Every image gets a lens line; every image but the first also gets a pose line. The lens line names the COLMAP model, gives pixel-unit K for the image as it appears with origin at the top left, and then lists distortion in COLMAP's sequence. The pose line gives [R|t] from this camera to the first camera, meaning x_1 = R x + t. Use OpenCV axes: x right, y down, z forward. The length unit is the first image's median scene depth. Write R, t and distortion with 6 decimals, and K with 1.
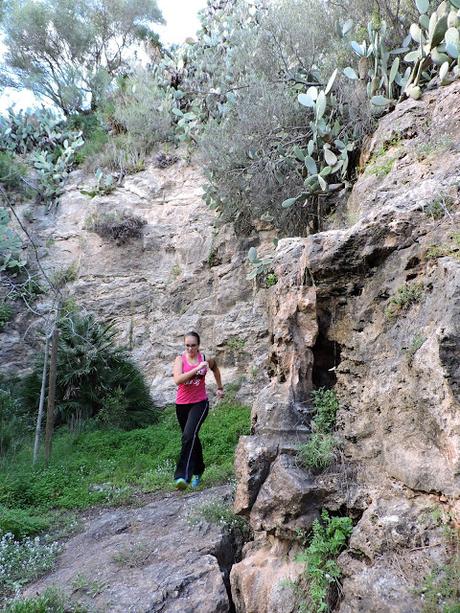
lens RADIAL K [[445.3, 0, 230.6], [0, 445.3, 304.6], [0, 0, 1]] dist [-0.003819, 0.001539]
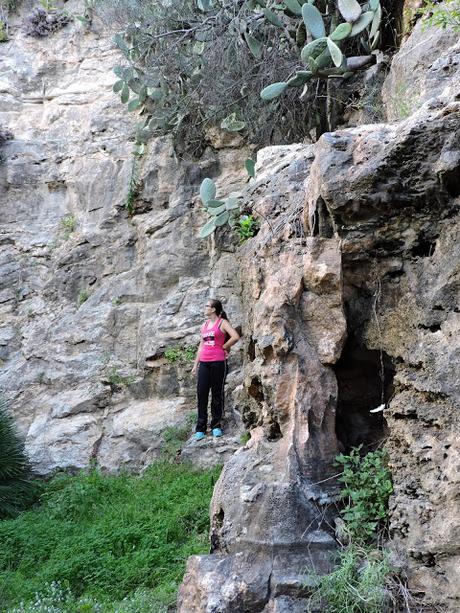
lens RADIAL K [[752.2, 0, 251.6], [0, 752.2, 338.0], [0, 0, 1]] dist [-0.114338, 0.008028]
pose [[0.994334, -0.024136, 0.103526, 0.009489], [0.016748, 0.997289, 0.071651, 0.006479], [-0.104975, -0.069511, 0.992043, 0.179419]]
